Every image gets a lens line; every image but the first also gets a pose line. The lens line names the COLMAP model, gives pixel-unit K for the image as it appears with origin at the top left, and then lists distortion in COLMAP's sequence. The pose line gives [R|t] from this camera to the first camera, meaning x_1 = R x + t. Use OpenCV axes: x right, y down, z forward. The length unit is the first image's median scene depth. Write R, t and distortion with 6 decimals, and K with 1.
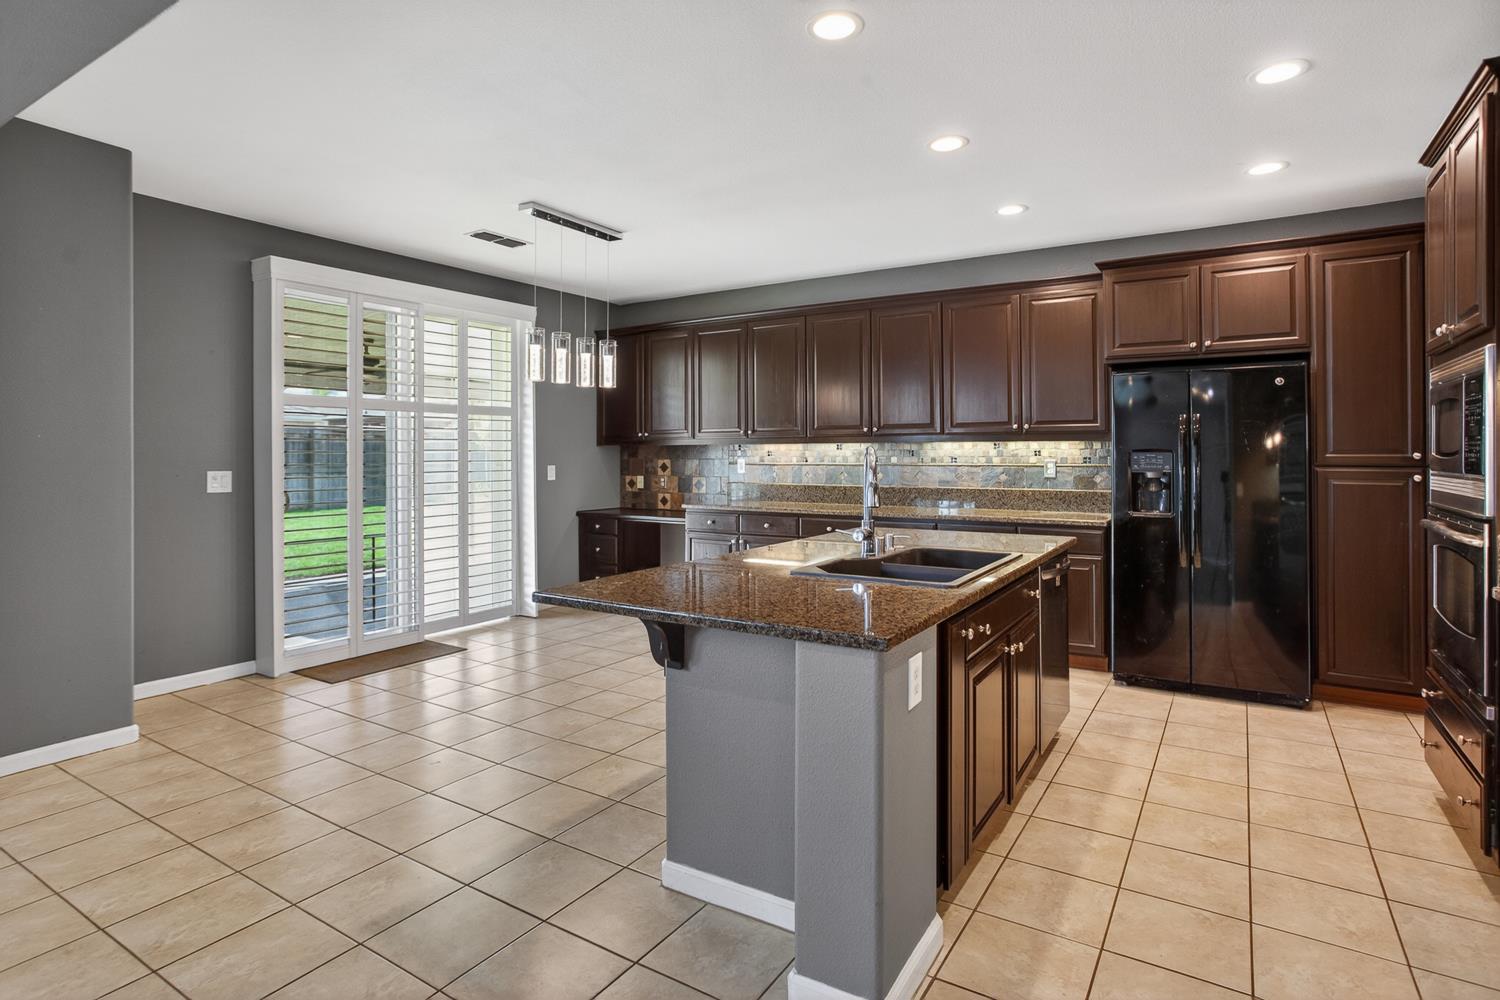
lens RADIAL K [[752.2, 0, 755.6], [0, 752.2, 453.1], [0, 0, 1]] dist [-0.051069, 0.017736]
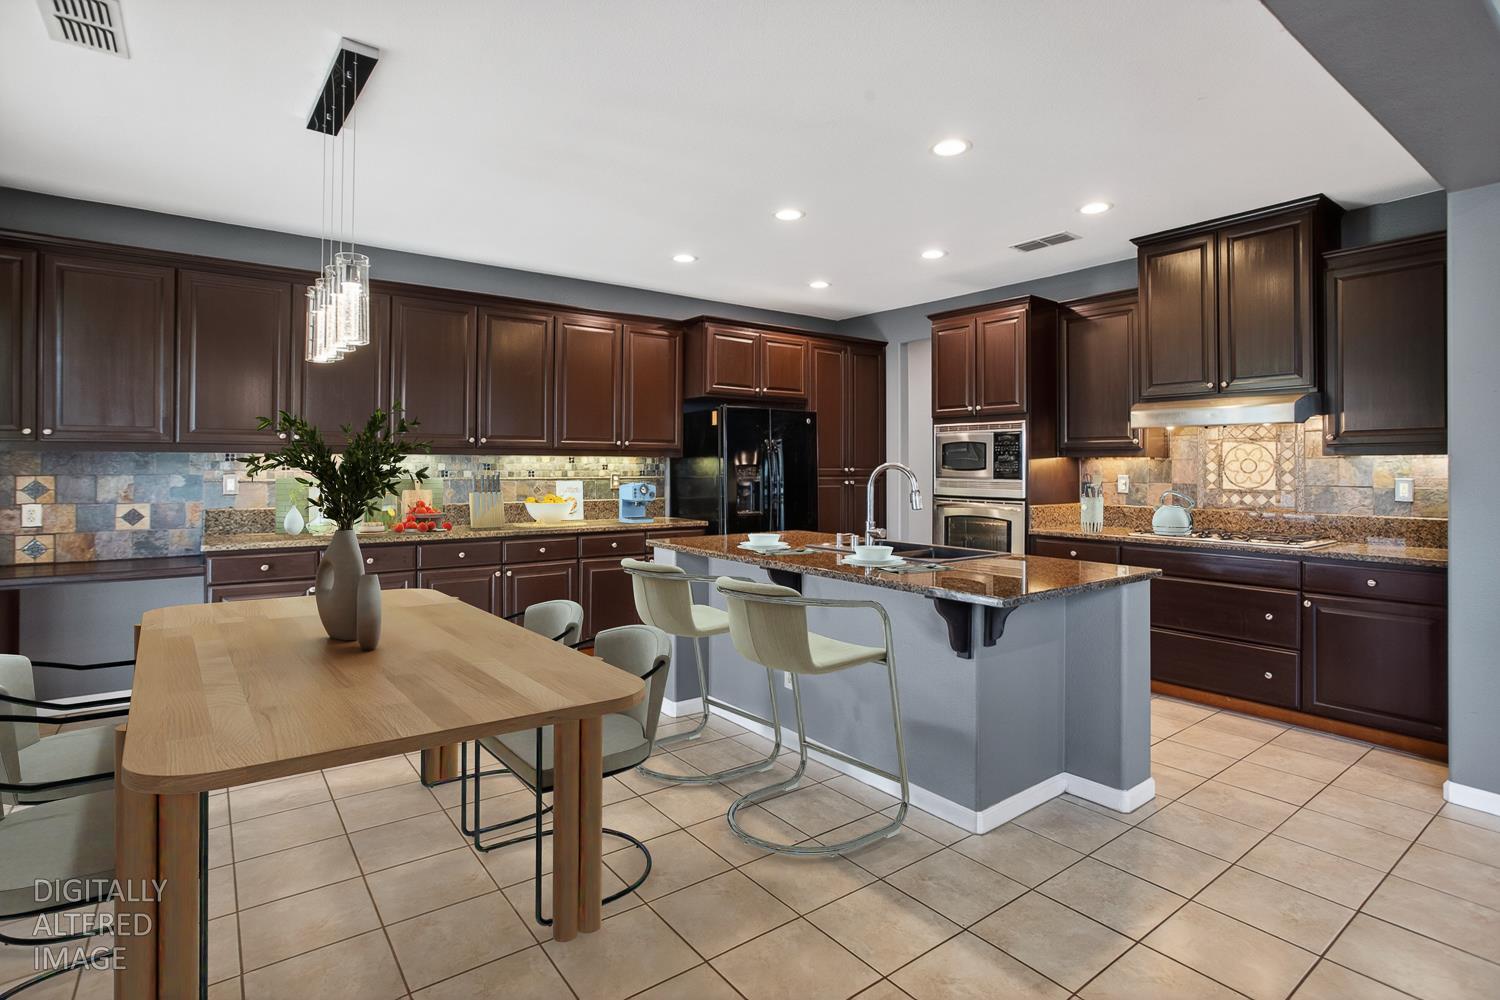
lens RADIAL K [[752.2, 0, 739.1], [0, 752.2, 470.5], [0, 0, 1]] dist [-0.051069, 0.017736]
pose [[0.357433, -0.001834, 0.933937, -0.570565], [-0.003176, 0.999990, 0.003179, 0.000947], [-0.933933, -0.004103, 0.357424, 0.396422]]
